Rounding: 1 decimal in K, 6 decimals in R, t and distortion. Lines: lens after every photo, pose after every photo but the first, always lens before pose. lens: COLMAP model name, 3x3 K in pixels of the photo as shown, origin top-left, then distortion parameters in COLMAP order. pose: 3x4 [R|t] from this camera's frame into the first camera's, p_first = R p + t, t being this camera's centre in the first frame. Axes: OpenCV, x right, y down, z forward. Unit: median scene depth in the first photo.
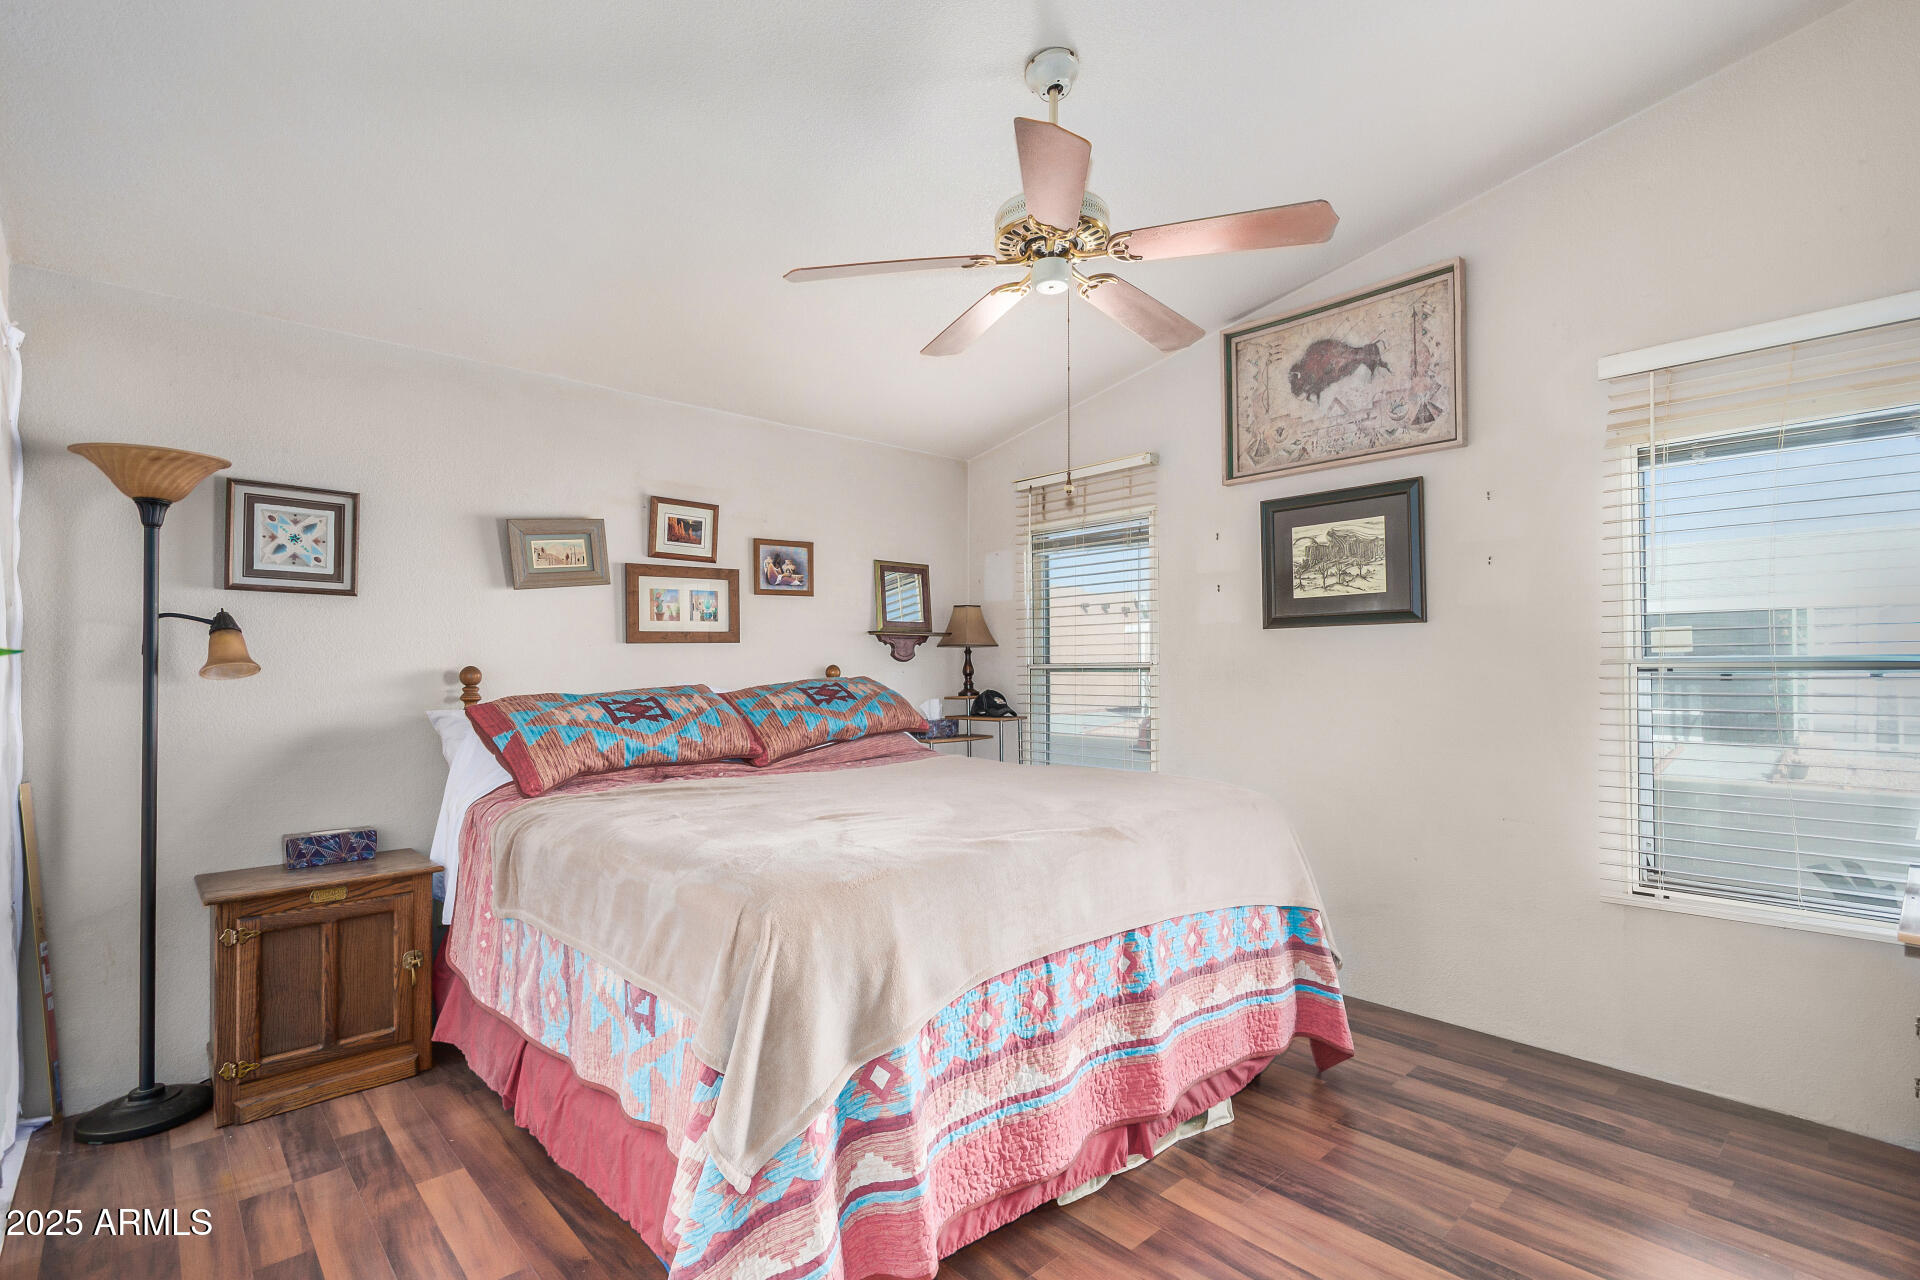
lens RADIAL K [[893.9, 0, 955.3], [0, 893.9, 655.1], [0, 0, 1]] dist [-0.000099, -0.000020]
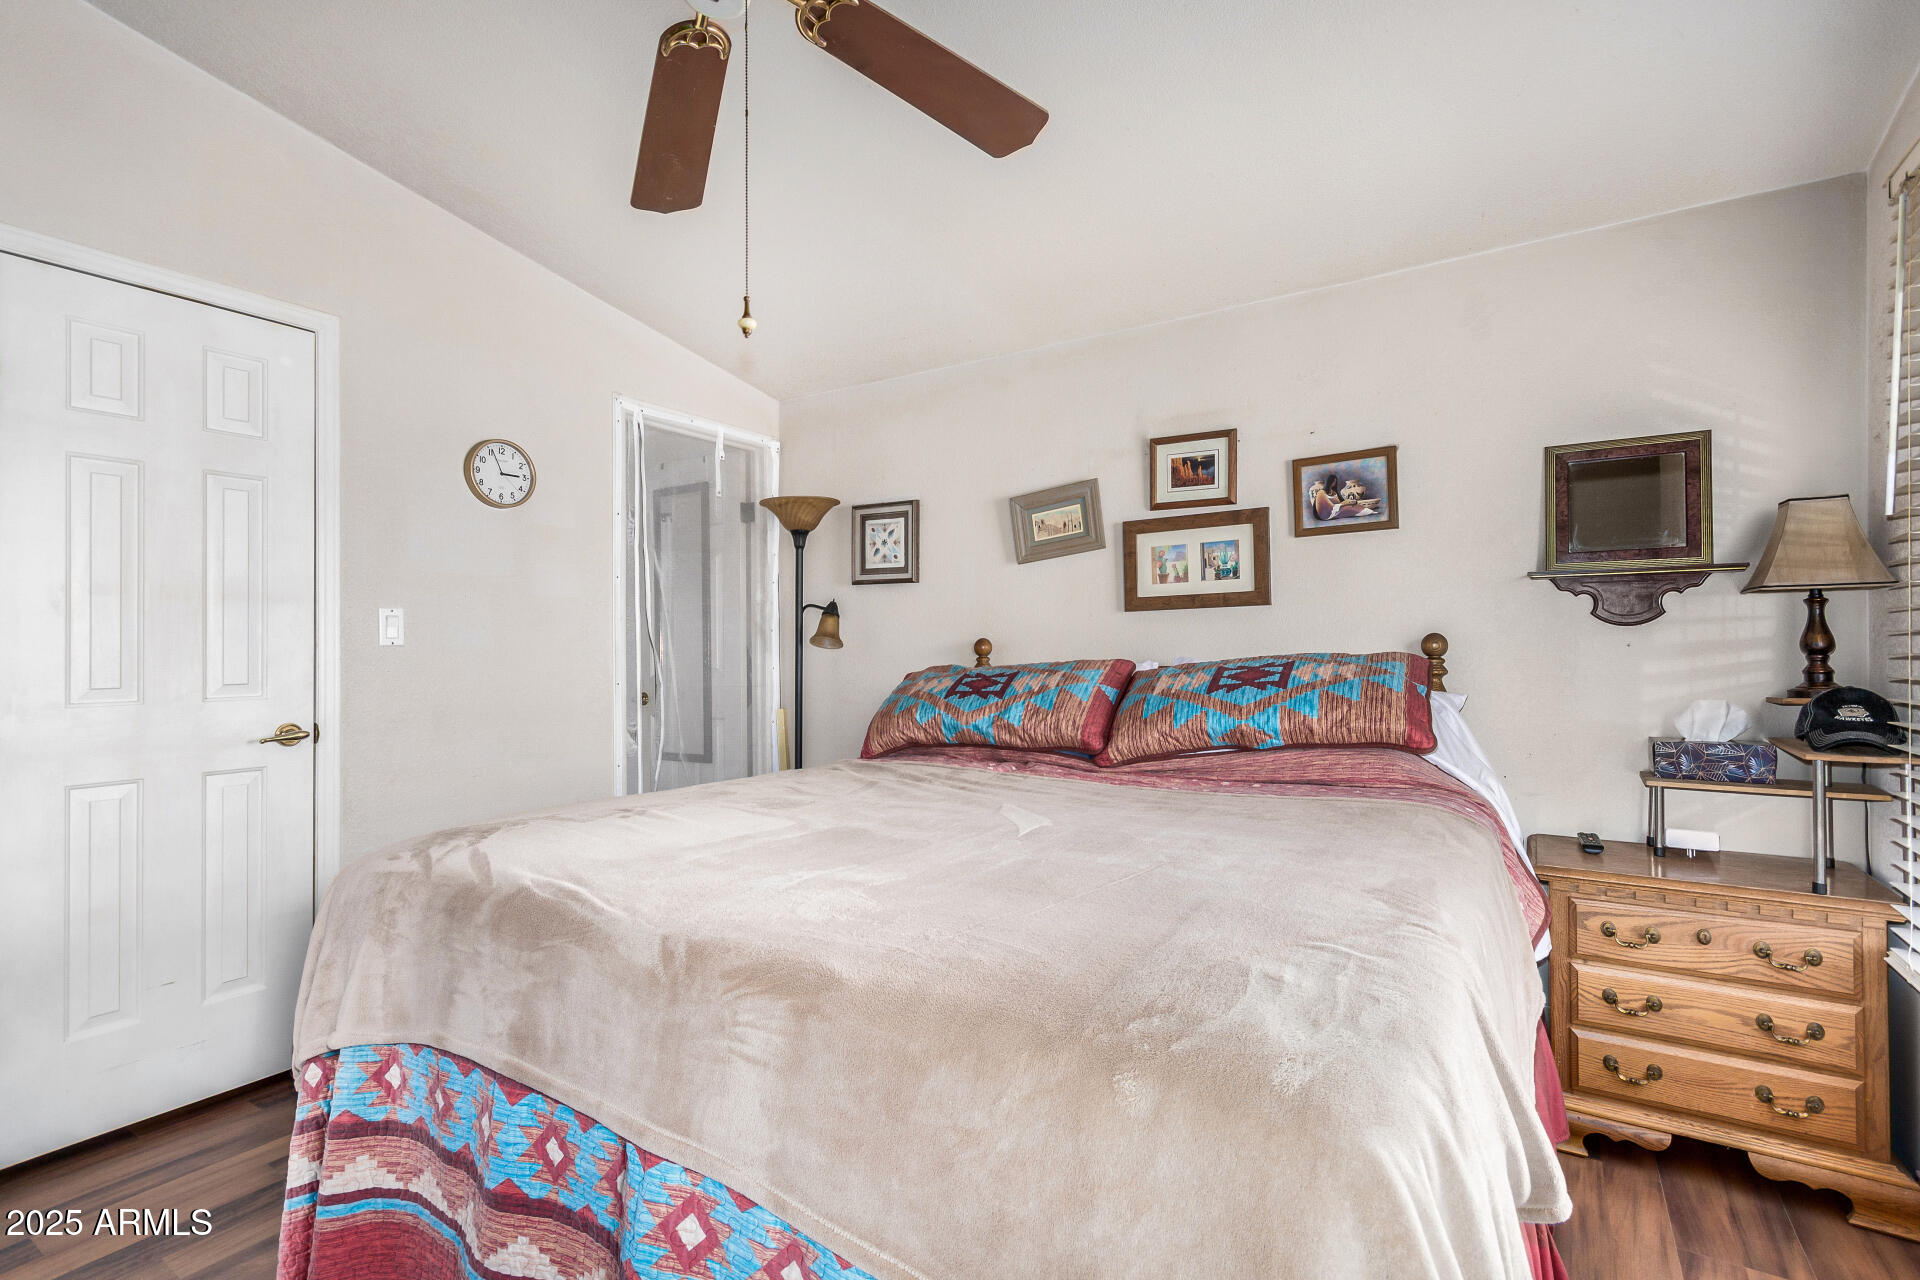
lens RADIAL K [[893.9, 0, 968.9], [0, 893.9, 631.6], [0, 0, 1]] dist [-0.000099, -0.000020]
pose [[0.256466, -0.008719, -0.966514, 0.443728], [0.019260, 0.999807, -0.003909, 0.006914], [0.966361, -0.017612, 0.256585, 0.605173]]
